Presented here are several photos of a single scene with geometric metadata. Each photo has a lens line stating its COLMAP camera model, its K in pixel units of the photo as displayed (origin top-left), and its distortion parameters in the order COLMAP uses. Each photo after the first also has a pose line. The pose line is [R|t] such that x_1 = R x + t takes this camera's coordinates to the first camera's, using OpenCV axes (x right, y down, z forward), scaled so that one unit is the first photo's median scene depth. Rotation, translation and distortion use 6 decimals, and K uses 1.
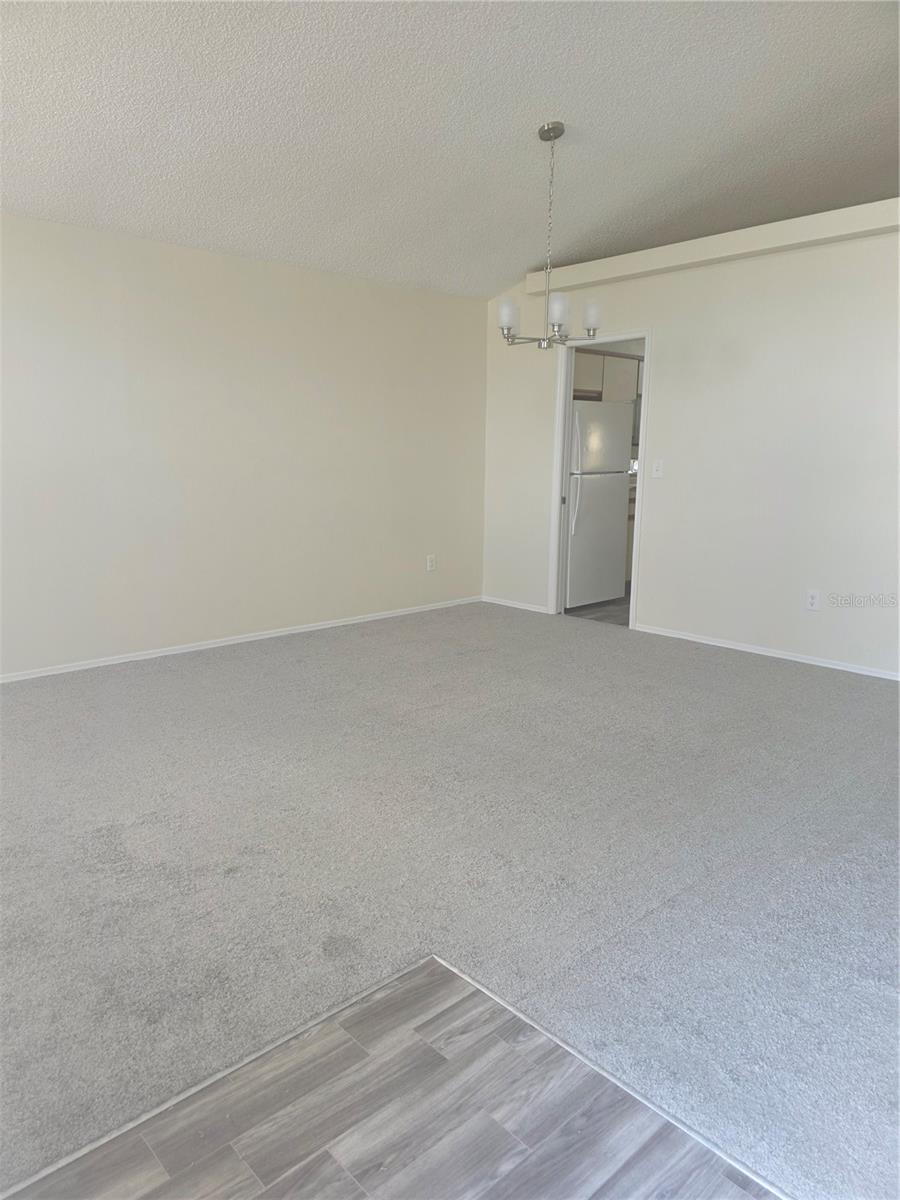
lens RADIAL K [[781.3, 0, 450.8], [0, 781.3, 614.2], [0, 0, 1]] dist [0.047700, -0.043939]
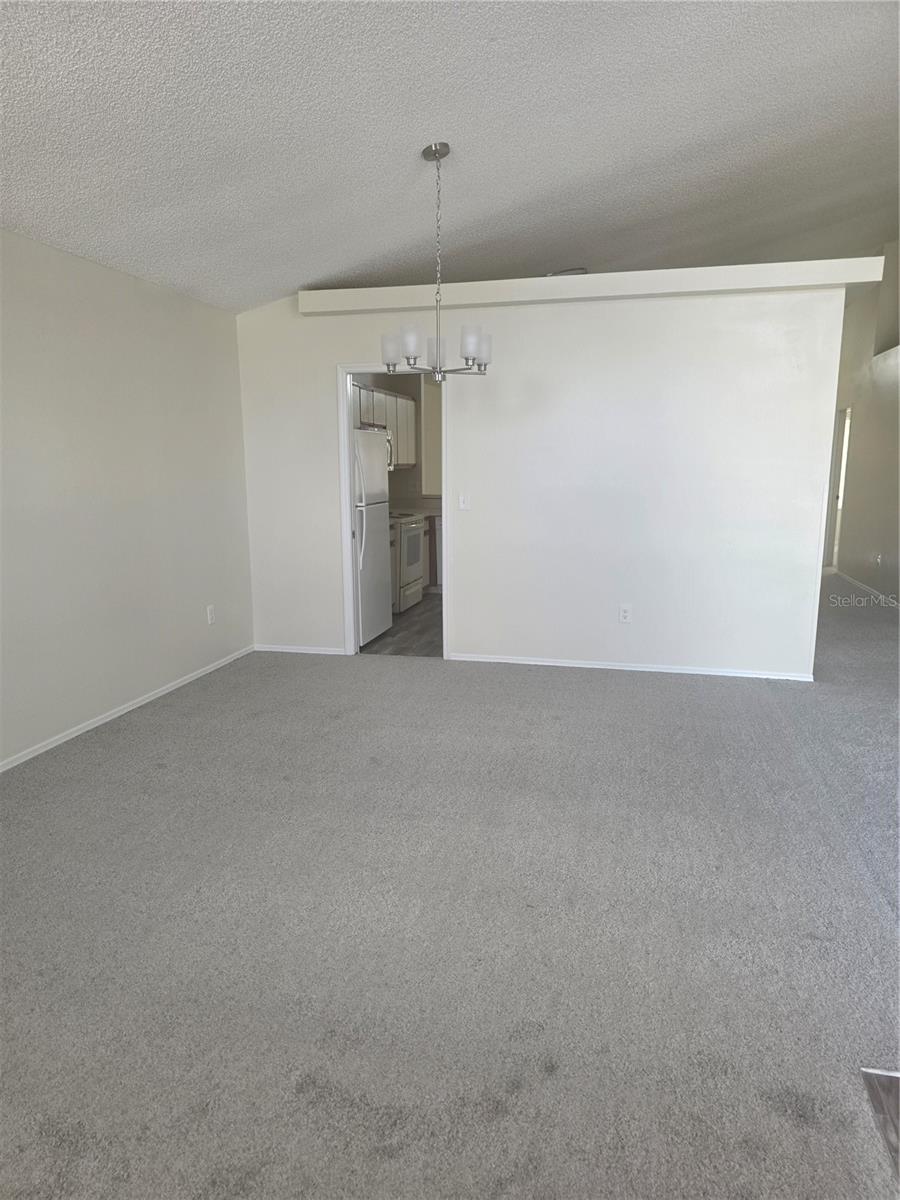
lens RADIAL K [[781.3, 0, 423.8], [0, 781.3, 616.5], [0, 0, 1]] dist [0.047700, -0.043939]
pose [[0.839508, -0.112156, 0.531645, -0.744140], [0.119034, 0.992659, 0.021448, -0.141809], [-0.530148, 0.045278, 0.846695, 0.397439]]
